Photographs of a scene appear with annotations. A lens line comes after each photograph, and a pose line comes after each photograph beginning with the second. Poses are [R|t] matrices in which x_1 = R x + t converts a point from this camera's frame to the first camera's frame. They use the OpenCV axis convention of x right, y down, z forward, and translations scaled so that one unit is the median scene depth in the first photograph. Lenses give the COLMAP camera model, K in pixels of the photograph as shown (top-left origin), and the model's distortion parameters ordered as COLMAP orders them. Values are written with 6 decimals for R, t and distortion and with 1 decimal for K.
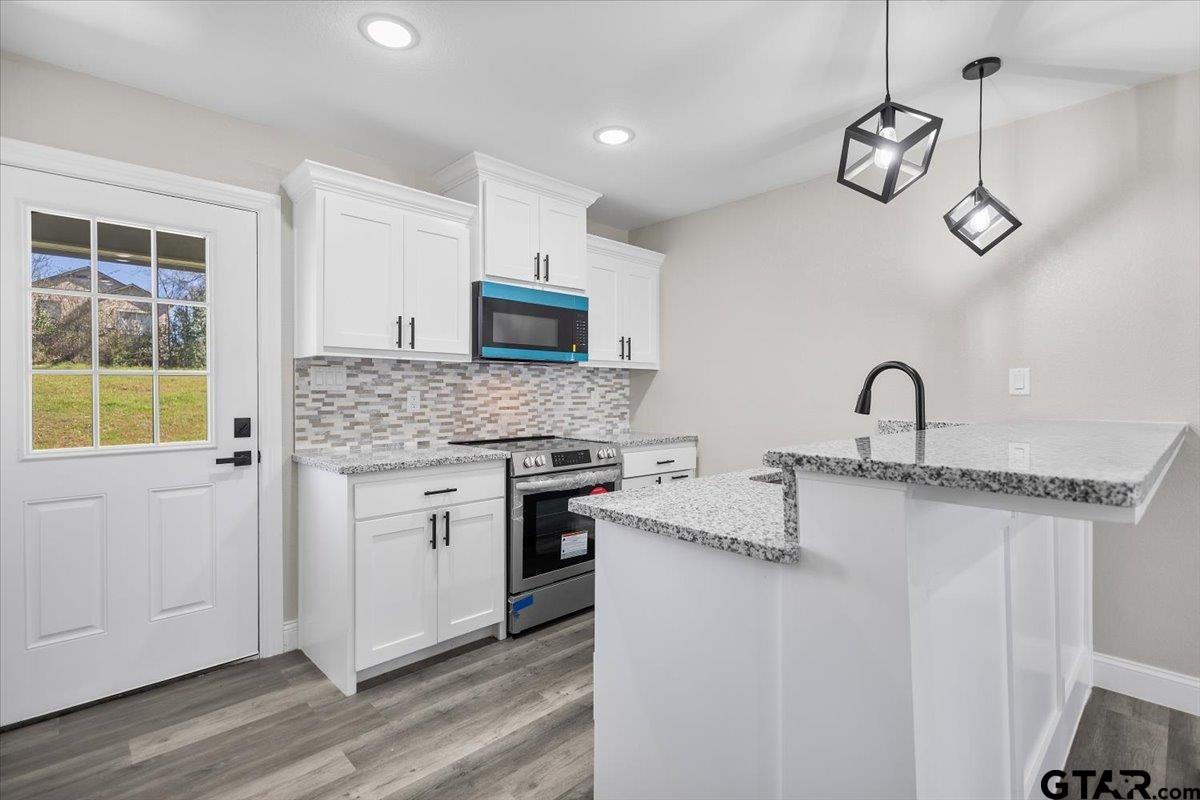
lens RADIAL K [[563.9, 0, 599.1], [0, 563.9, 394.2], [0, 0, 1]] dist [0.002323, 0.000186]
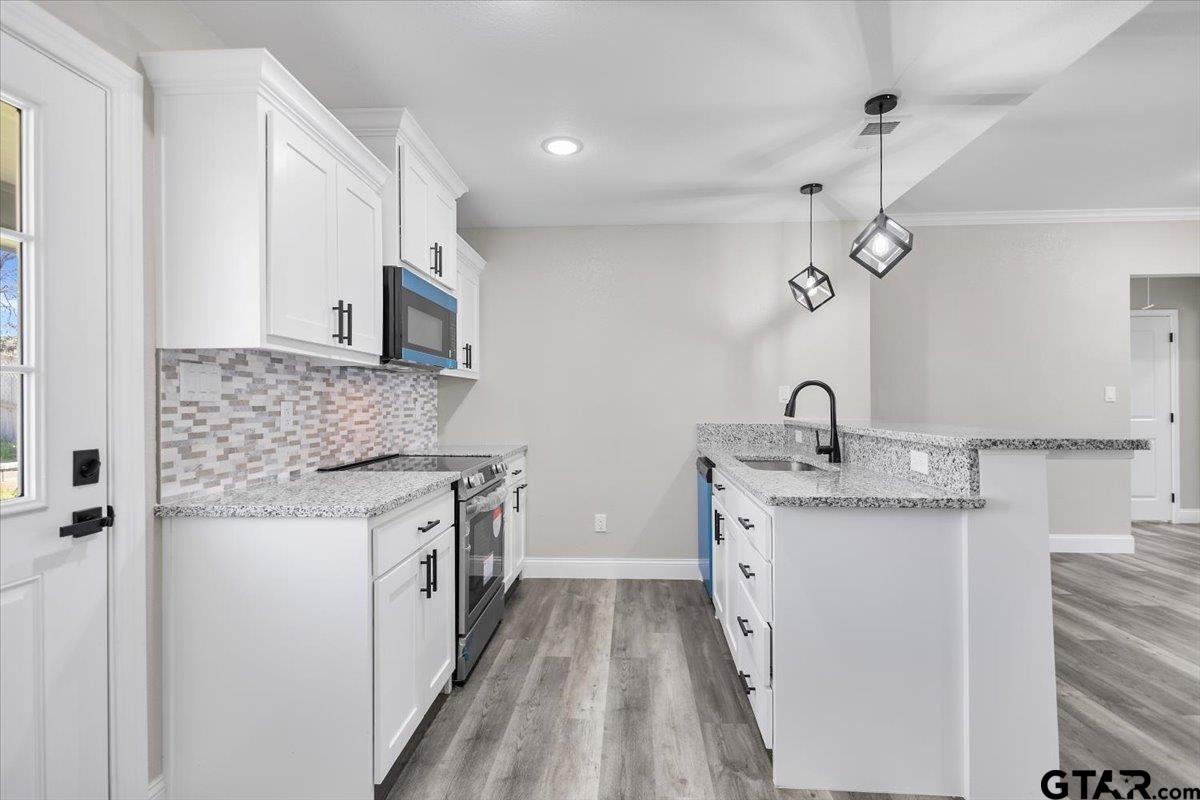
lens RADIAL K [[564.6, 0, 598.7], [0, 564.6, 405.0], [0, 0, 1]] dist [0.001570, 0.000056]
pose [[0.726638, -0.005460, 0.686999, -0.573642], [0.005689, 0.999982, 0.001931, -0.000749], [-0.686997, 0.002505, 0.726656, 0.213952]]
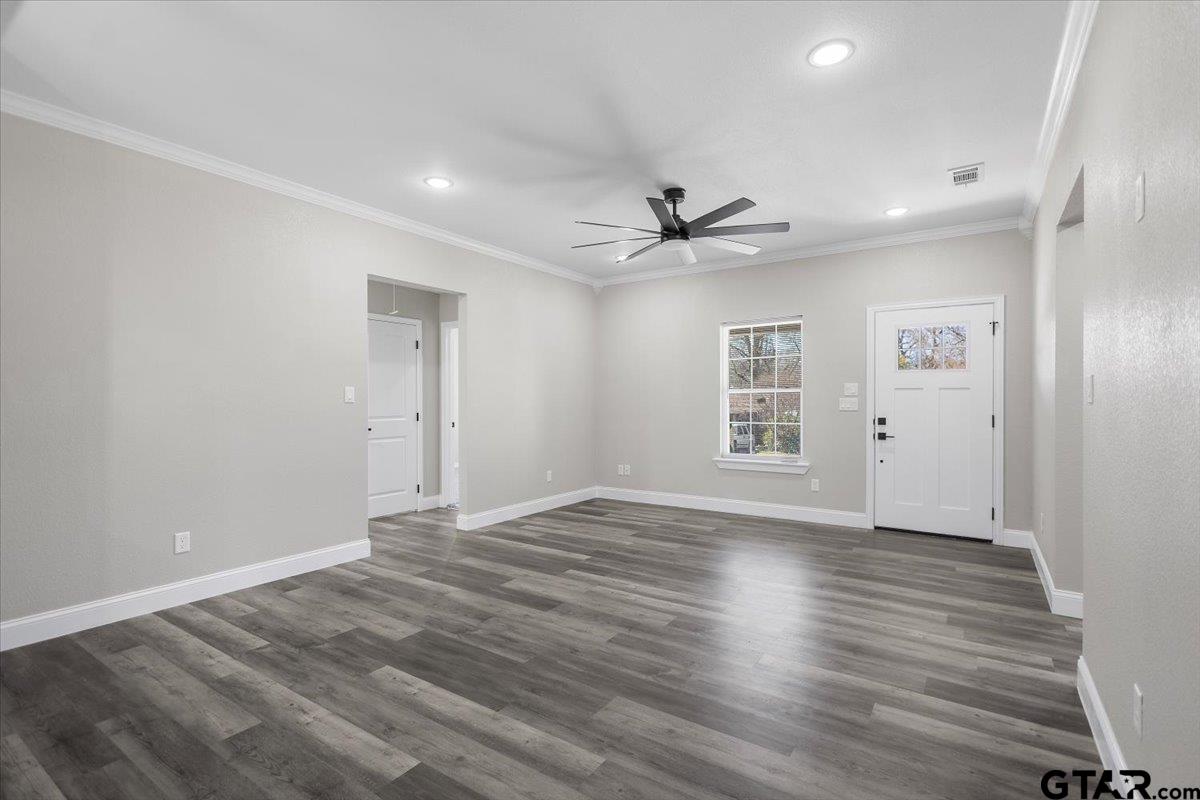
lens RADIAL K [[564.6, 0, 598.7], [0, 564.6, 405.0], [0, 0, 1]] dist [0.001570, 0.000056]
pose [[-0.208574, -0.006436, 0.977985, -0.385875], [0.005214, 0.999957, 0.007692, -0.000496], [-0.977993, 0.006703, -0.208531, 0.151721]]
